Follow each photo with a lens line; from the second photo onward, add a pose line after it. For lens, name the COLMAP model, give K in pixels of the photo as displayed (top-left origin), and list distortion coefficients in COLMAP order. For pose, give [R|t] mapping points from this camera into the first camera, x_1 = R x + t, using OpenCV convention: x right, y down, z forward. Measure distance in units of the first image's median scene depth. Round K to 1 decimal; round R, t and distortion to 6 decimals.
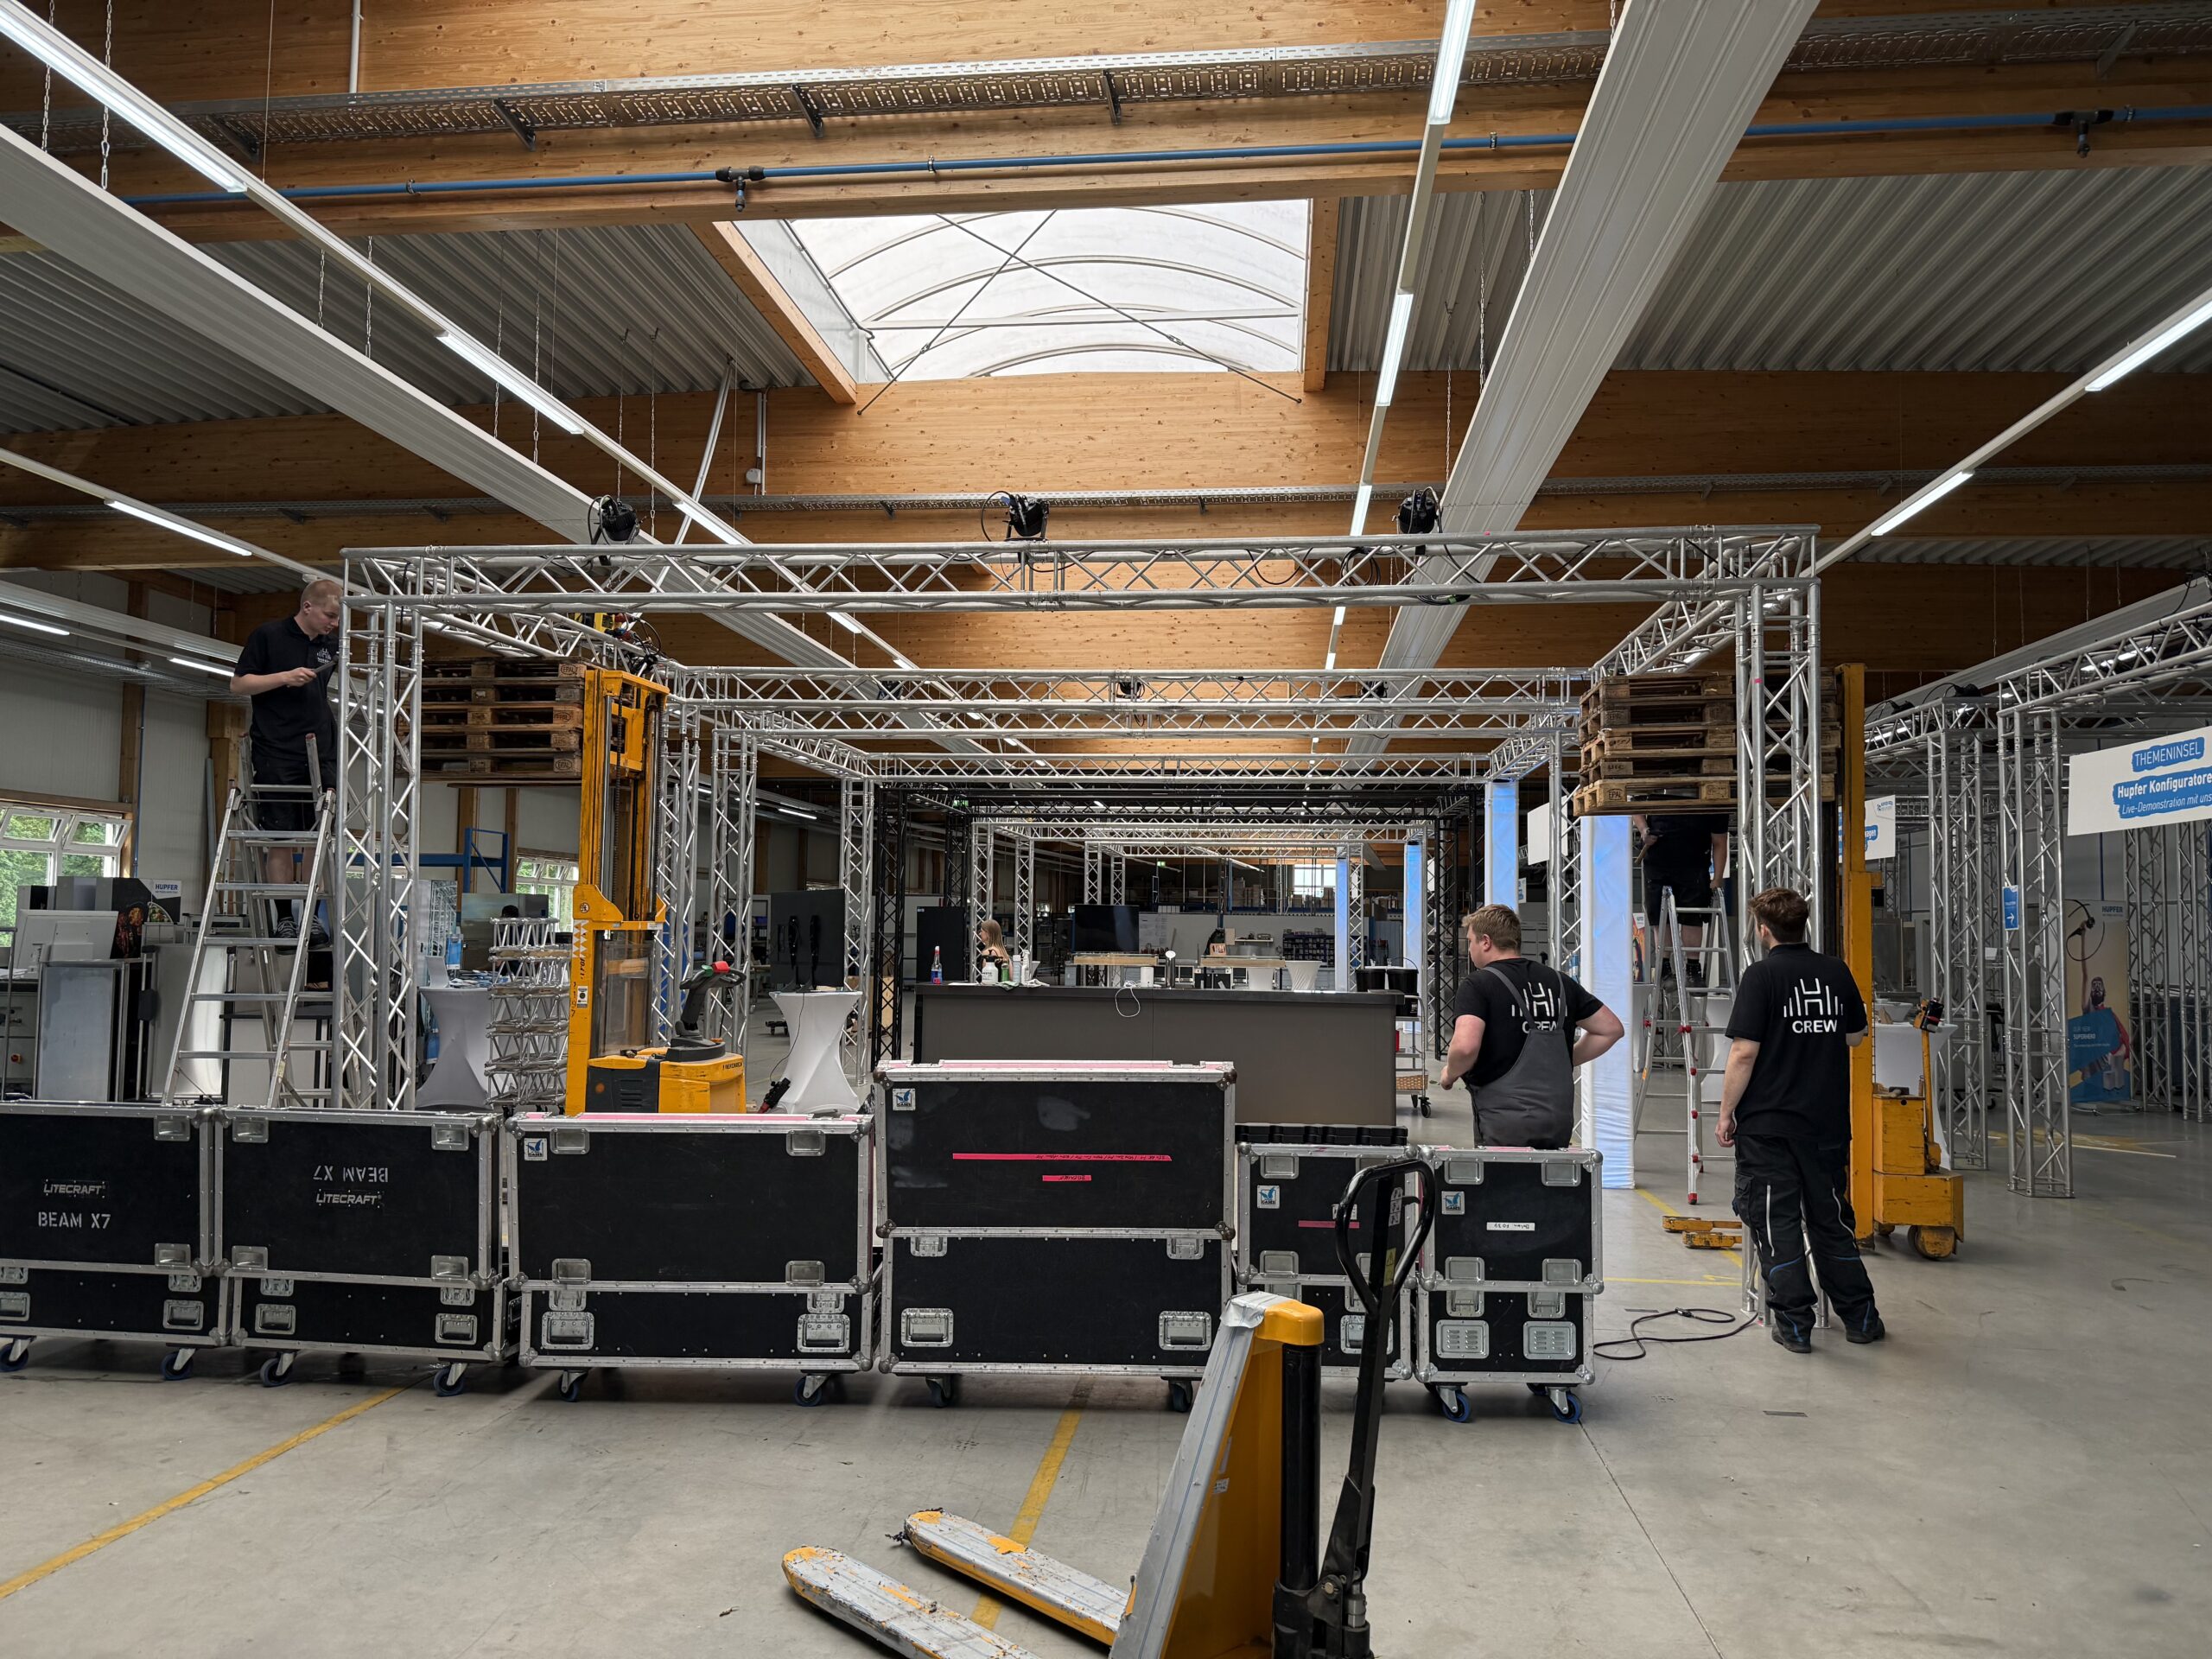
lens RADIAL K [[1558.8, 0, 1106.7], [0, 1558.8, 839.4], [0, 0, 1]] dist [0.050523, -0.052653]
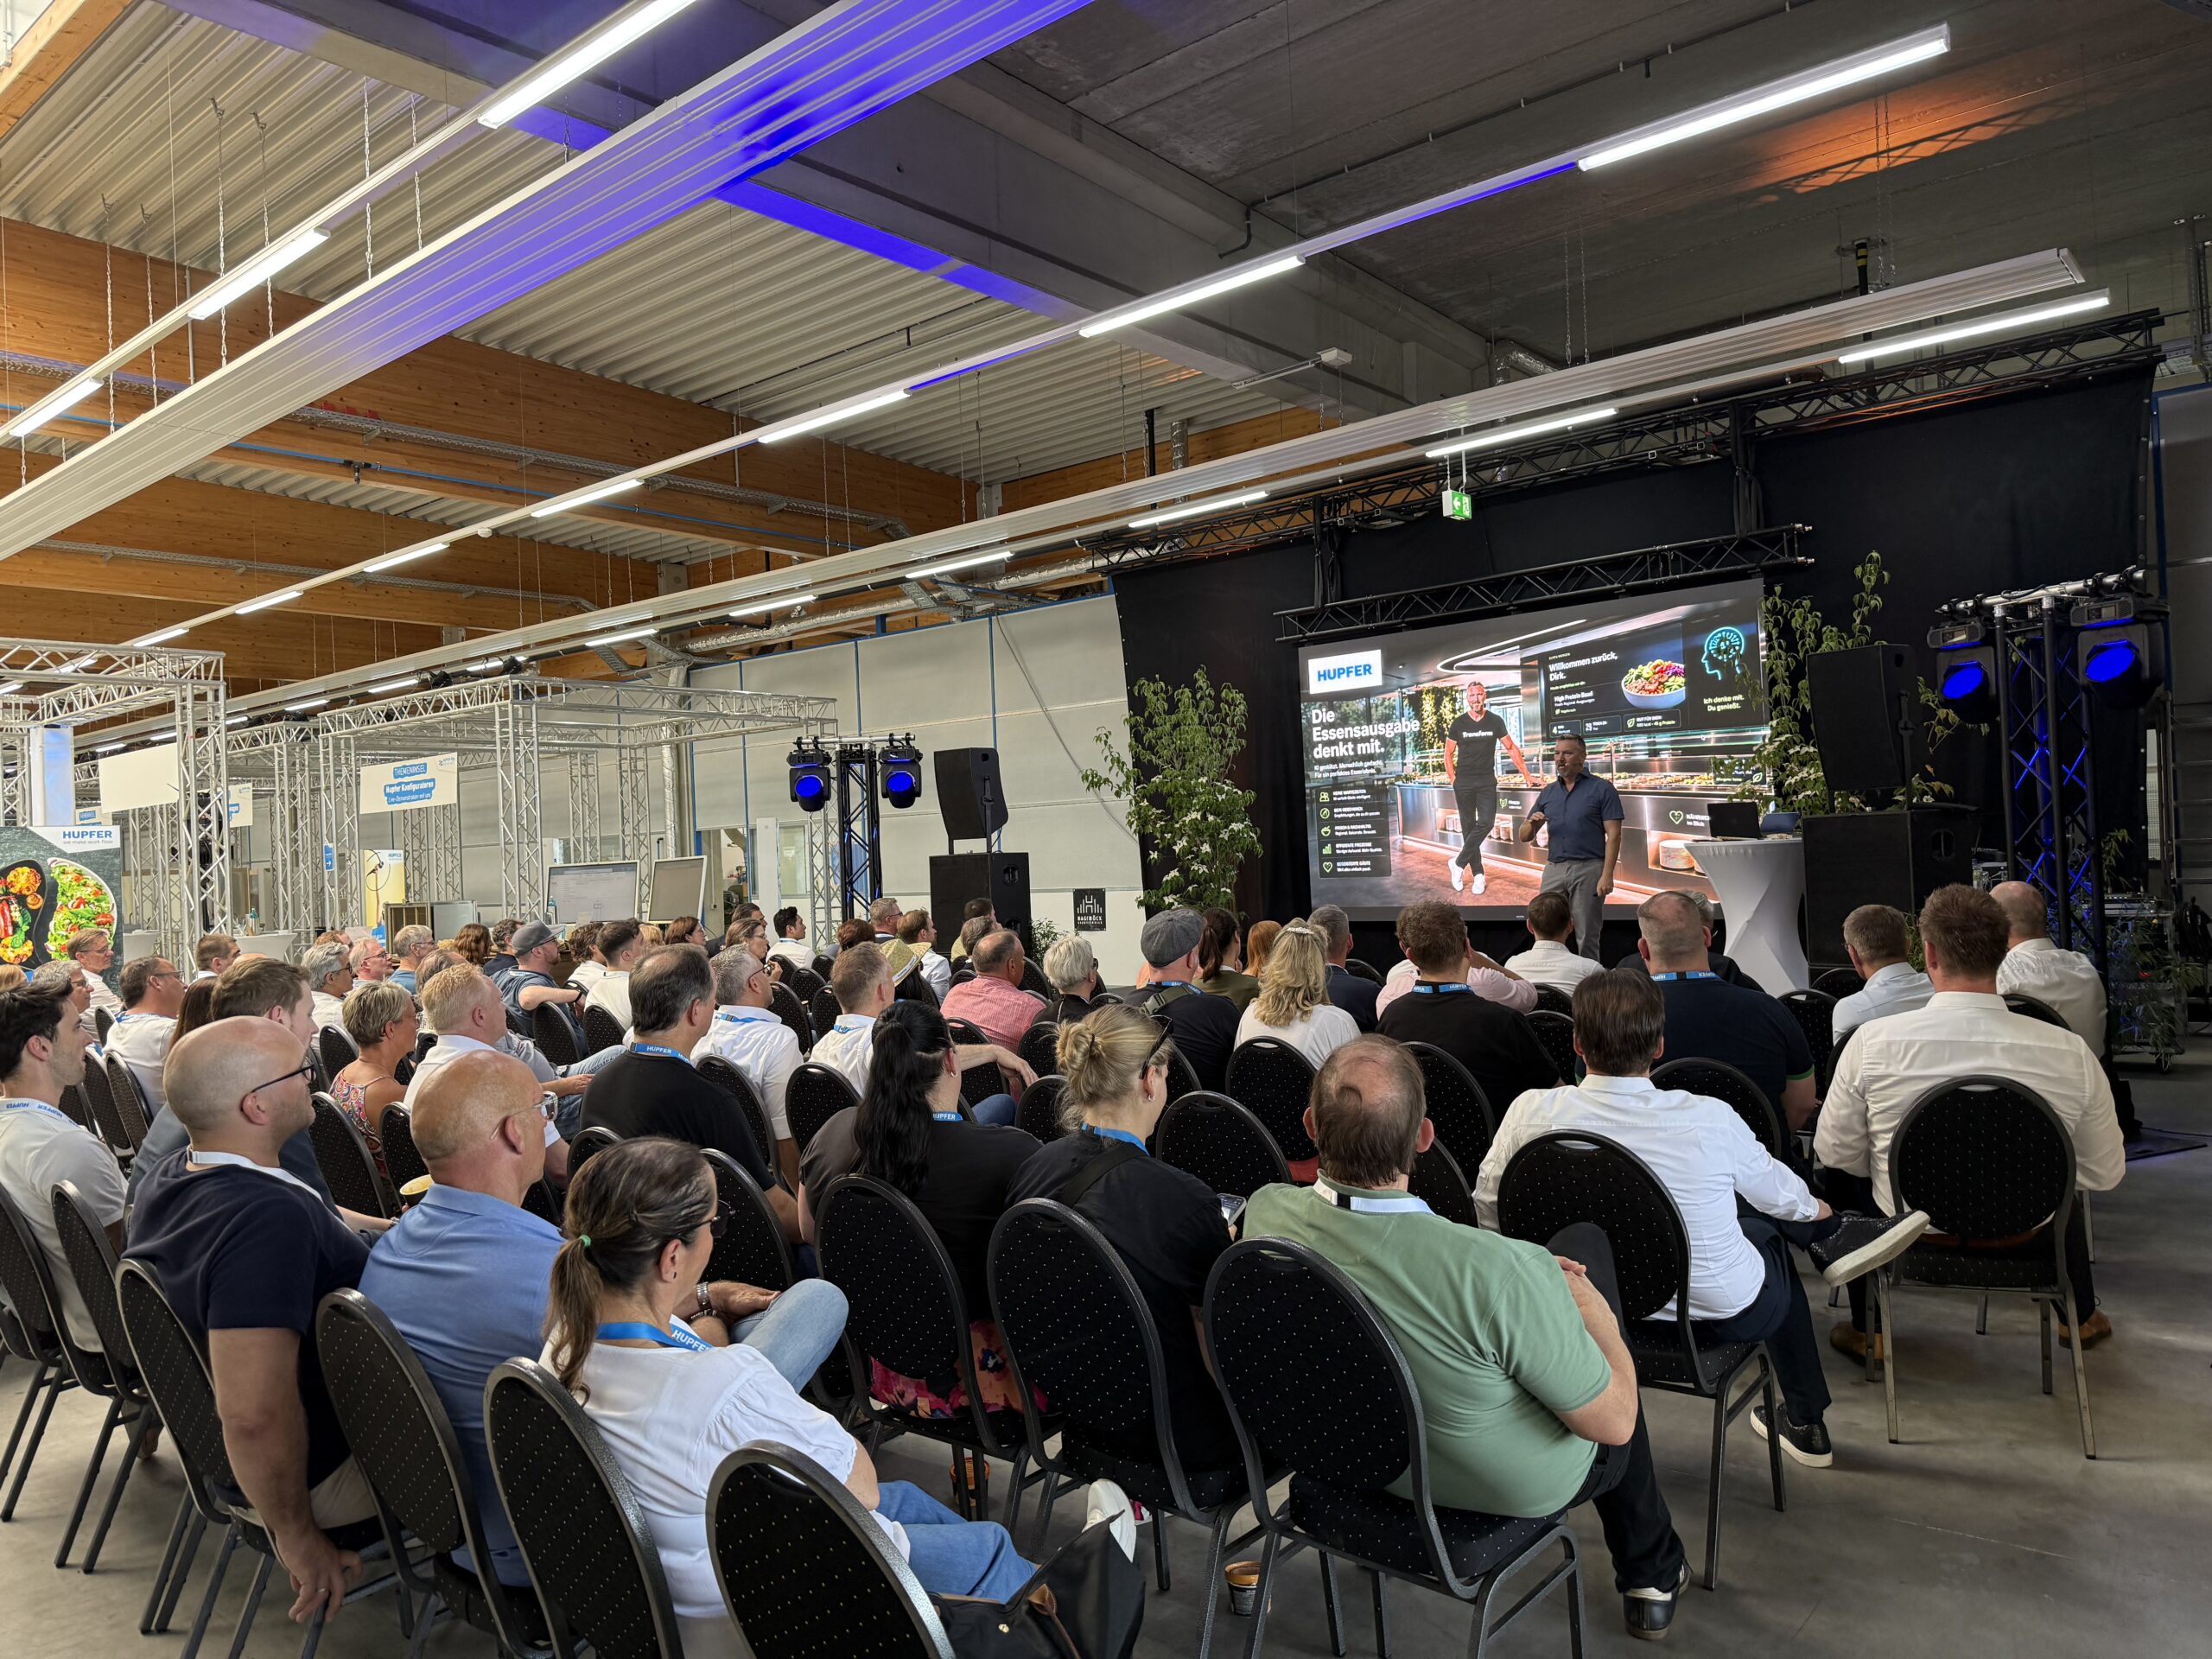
lens RADIAL K [[1557.5, 0, 1099.7], [0, 1557.5, 833.3], [0, 0, 1]] dist [0.053385, -0.068031]
pose [[0.559655, -0.022474, 0.828421, -0.295503], [-0.001022, 0.999613, 0.027809, -0.024640], [-0.828725, -0.016410, 0.559416, -0.517025]]
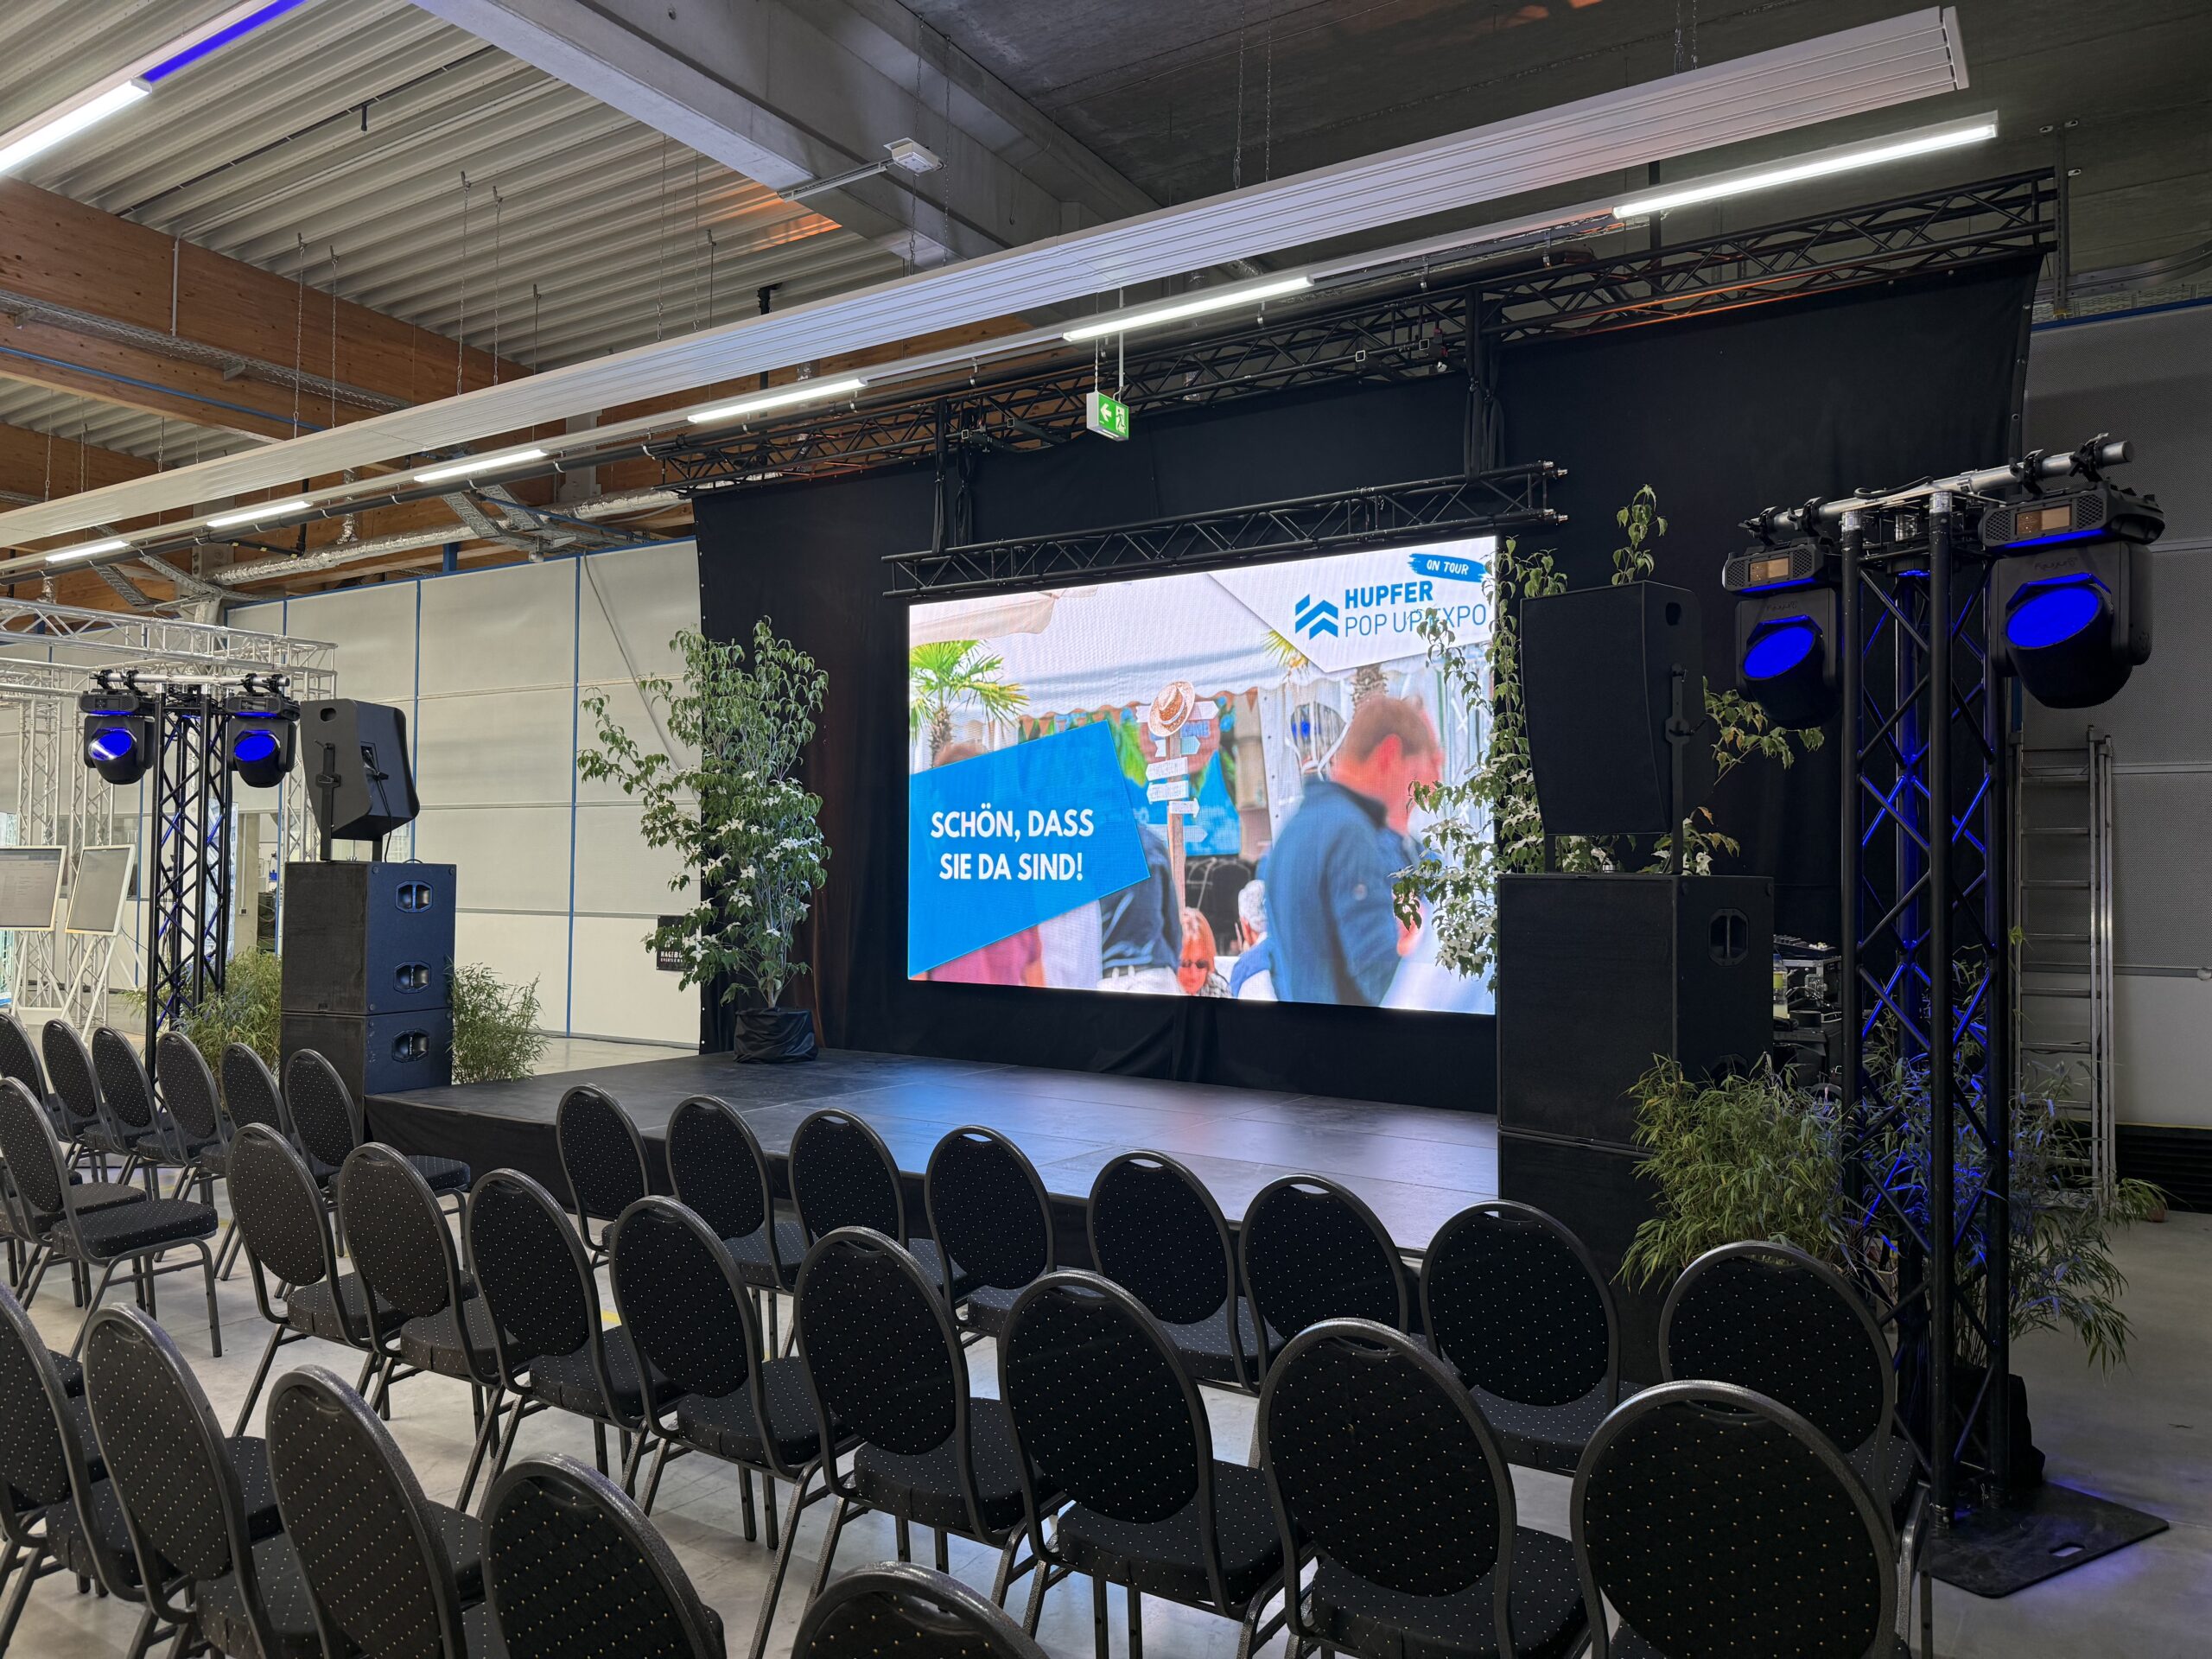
lens RADIAL K [[1557.5, 0, 1099.7], [0, 1557.5, 833.3], [0, 0, 1]] dist [0.053385, -0.068031]
pose [[0.452522, 0.018468, 0.891562, 0.058782], [-0.060962, 0.998087, 0.010268, -0.021391], [-0.889667, -0.058998, 0.452782, -0.473951]]
